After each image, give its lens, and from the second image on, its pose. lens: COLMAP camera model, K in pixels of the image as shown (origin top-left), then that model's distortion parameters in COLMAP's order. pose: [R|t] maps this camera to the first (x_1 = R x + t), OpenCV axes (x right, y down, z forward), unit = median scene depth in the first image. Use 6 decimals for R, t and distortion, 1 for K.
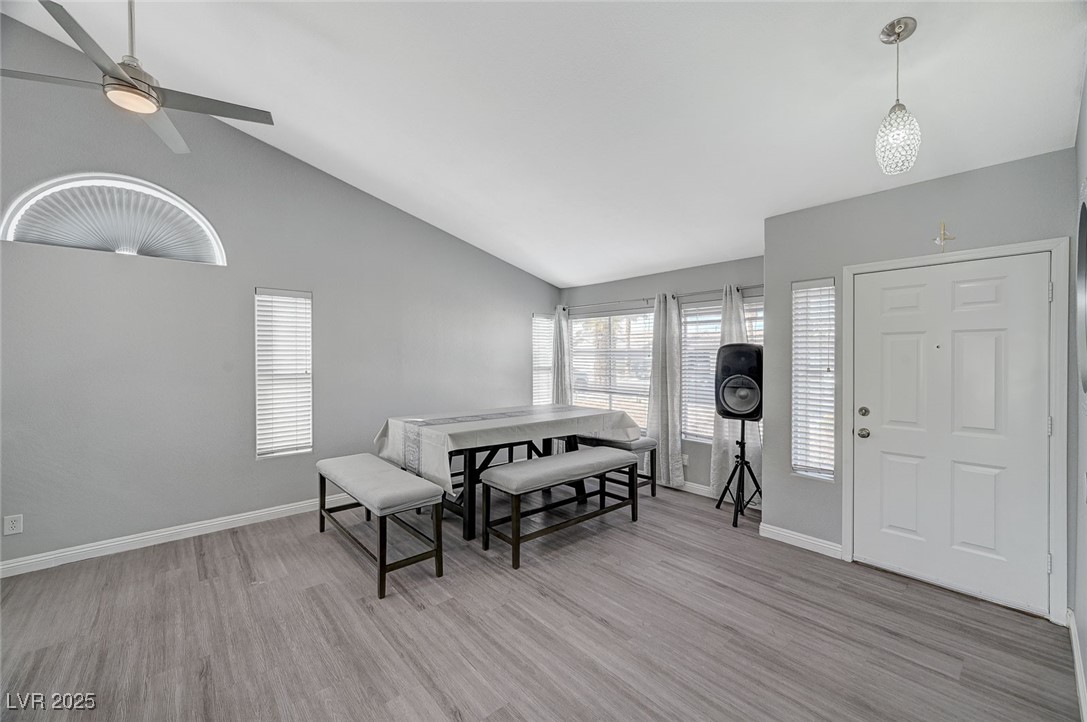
lens RADIAL K [[431.6, 0, 547.7], [0, 431.6, 360.2], [0, 0, 1]] dist [0.001095, 0.000293]
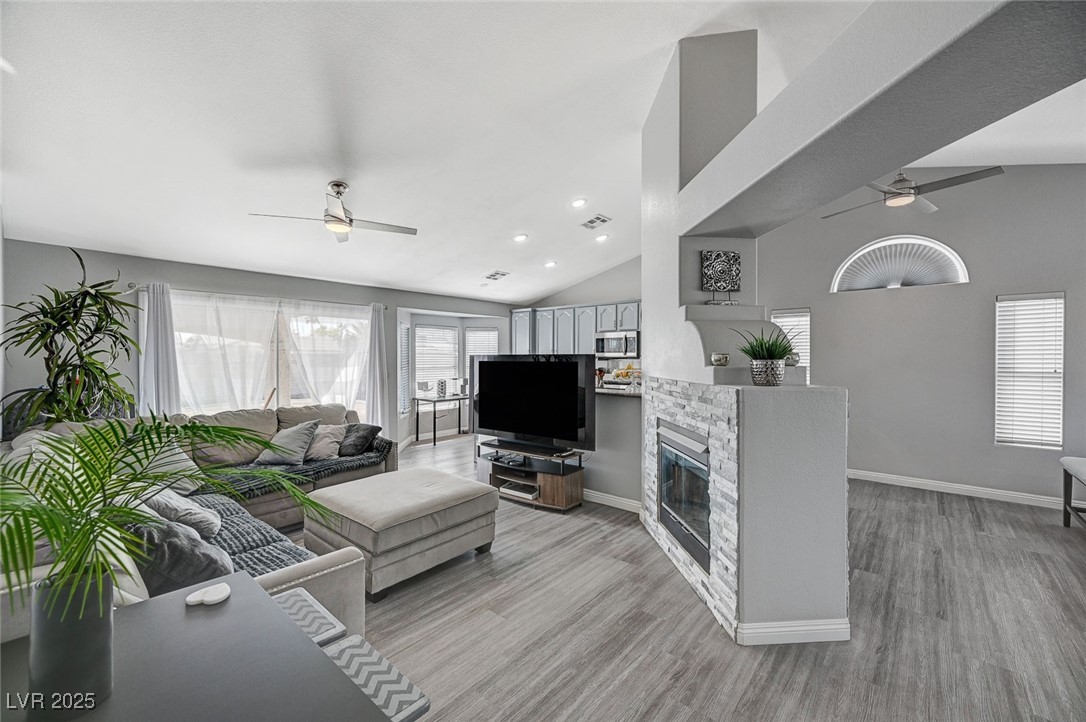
lens RADIAL K [[438.7, 0, 543.0], [0, 438.7, 361.0], [0, 0, 1]] dist [0.001966, 0.000487]
pose [[0.131288, 0.009434, -0.991299, 0.342552], [-0.008567, 0.999928, 0.008382, 0.006214], [0.991307, 0.007392, 0.131360, -0.366334]]
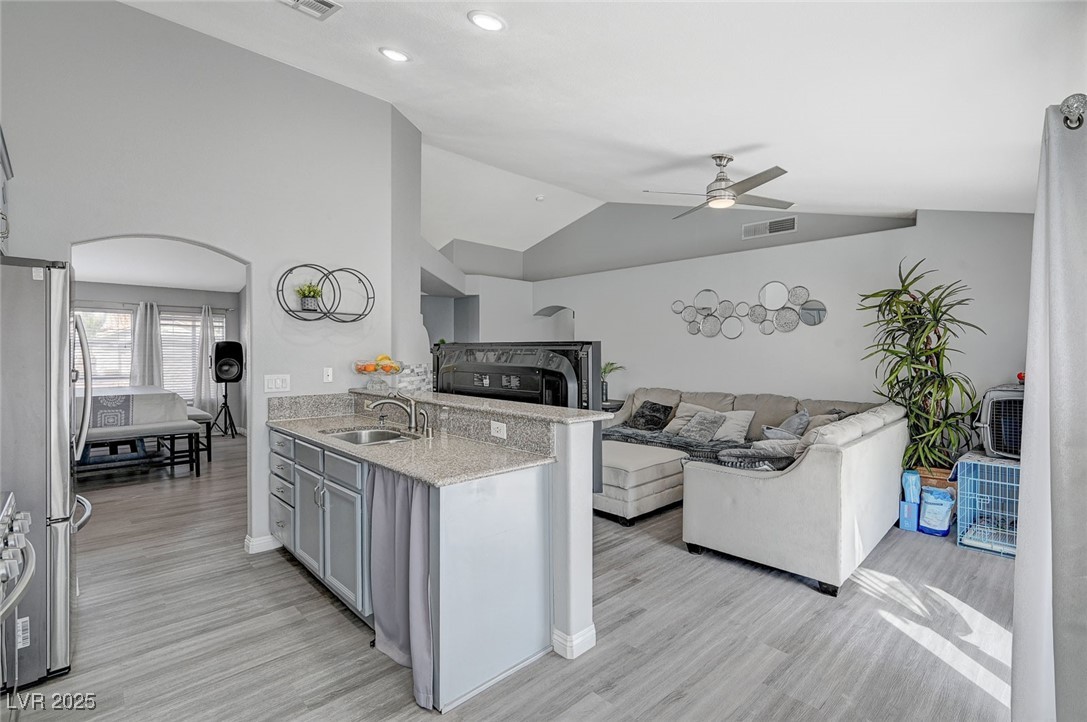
lens RADIAL K [[504.0, 0, 549.5], [0, 504.0, 358.1], [0, 0, 1]] dist [0.001241, -0.000176]
pose [[-0.044640, -0.008597, 0.998966, -1.870777], [0.002936, 0.999958, 0.008737, 0.020228], [-0.998999, 0.003323, -0.044613, -0.296091]]
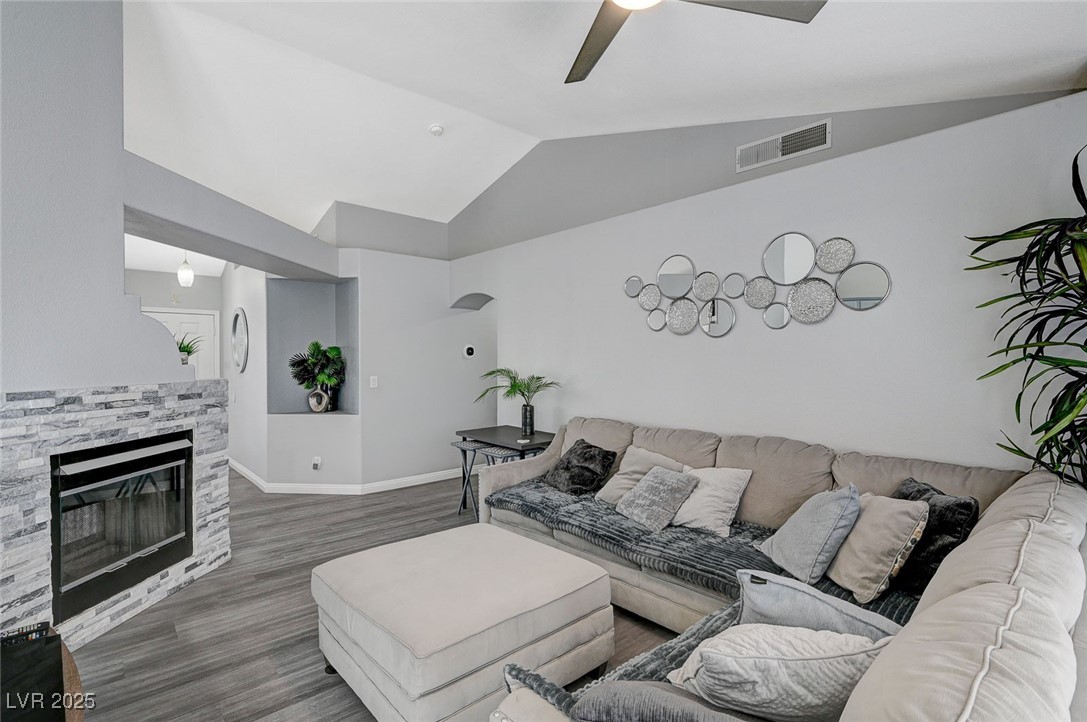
lens RADIAL K [[512.6, 0, 544.5], [0, 512.6, 364.2], [0, 0, 1]] dist [-0.002819, -0.000303]
pose [[0.001464, -0.011505, 0.999933, -1.226048], [0.007240, 0.999908, 0.011494, 0.010579], [-0.999973, 0.007222, 0.001547, -0.639773]]
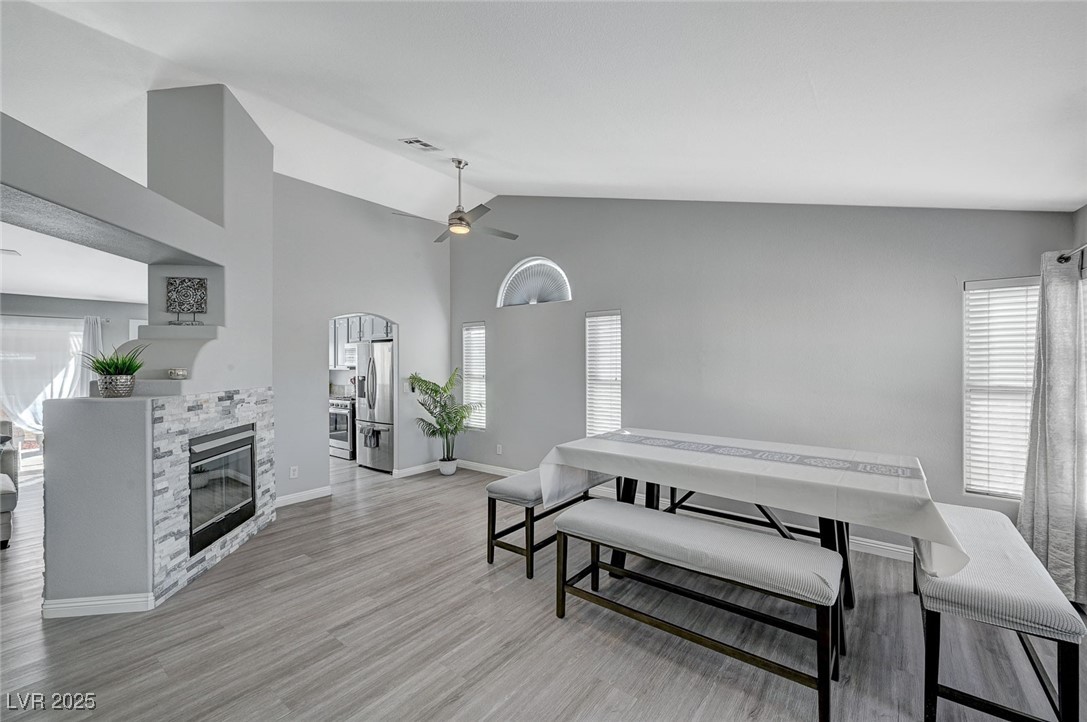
lens RADIAL K [[441.9, 0, 547.4], [0, 441.9, 362.8], [0, 0, 1]] dist [-0.000754, -0.000096]
pose [[0.185979, 0.001046, -0.982553, 0.640041], [-0.002926, 0.999996, 0.000511, -0.017215], [0.982549, 0.002780, 0.185981, 0.666398]]
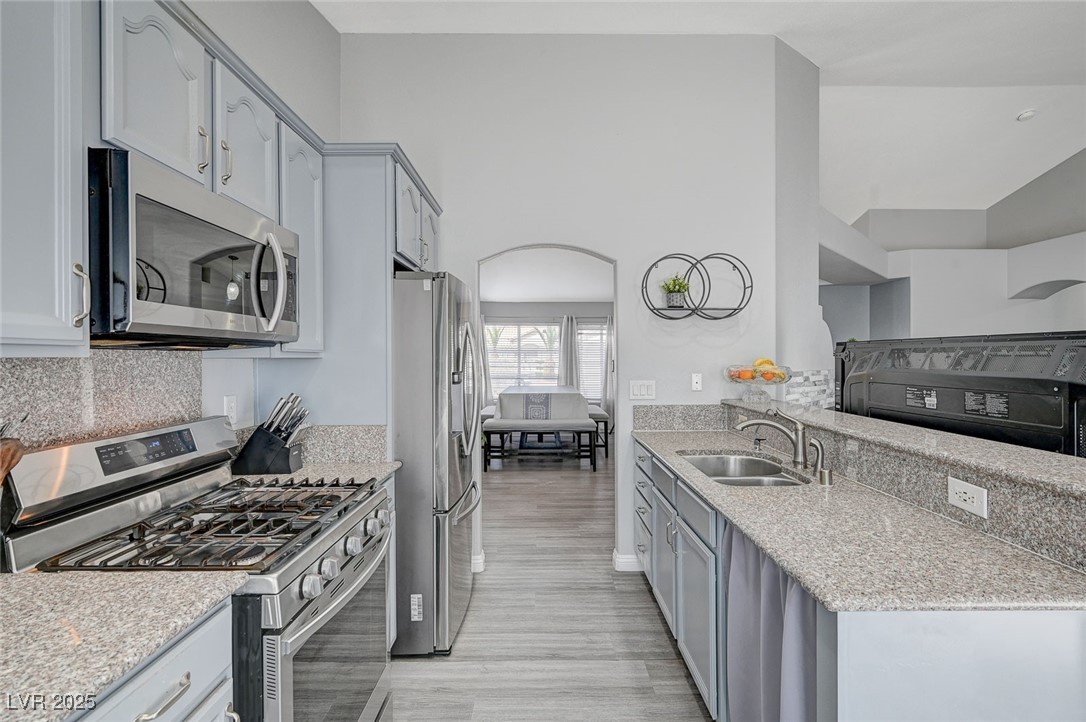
lens RADIAL K [[502.2, 0, 545.4], [0, 502.2, 359.6], [0, 0, 1]] dist [-0.000398, 0.000056]
pose [[0.656736, -0.002961, 0.754114, -1.648427], [0.006118, 0.999980, -0.001401, 0.023037], [-0.754095, 0.005534, 0.656742, -0.264679]]
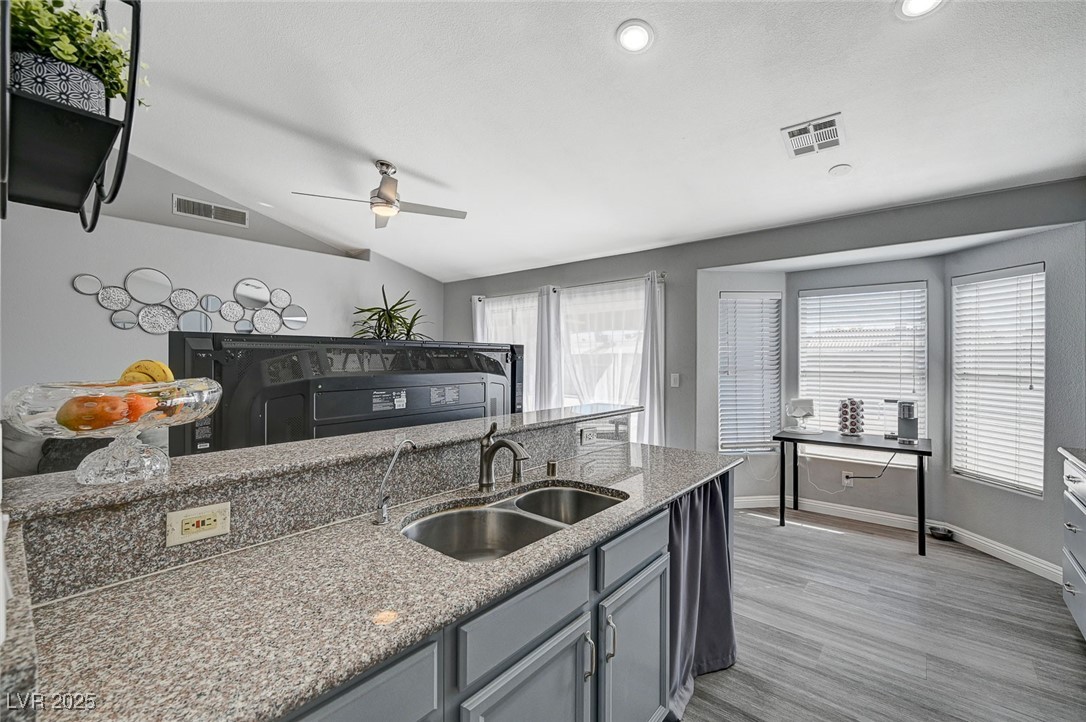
lens RADIAL K [[449.5, 0, 546.4], [0, 449.5, 361.1], [0, 0, 1]] dist [-0.000379, -0.000142]
pose [[-0.989633, 0.002777, -0.143590, -0.996112], [0.000446, 0.999868, 0.016264, 0.014355], [0.143616, 0.016032, -0.989504, 0.343697]]
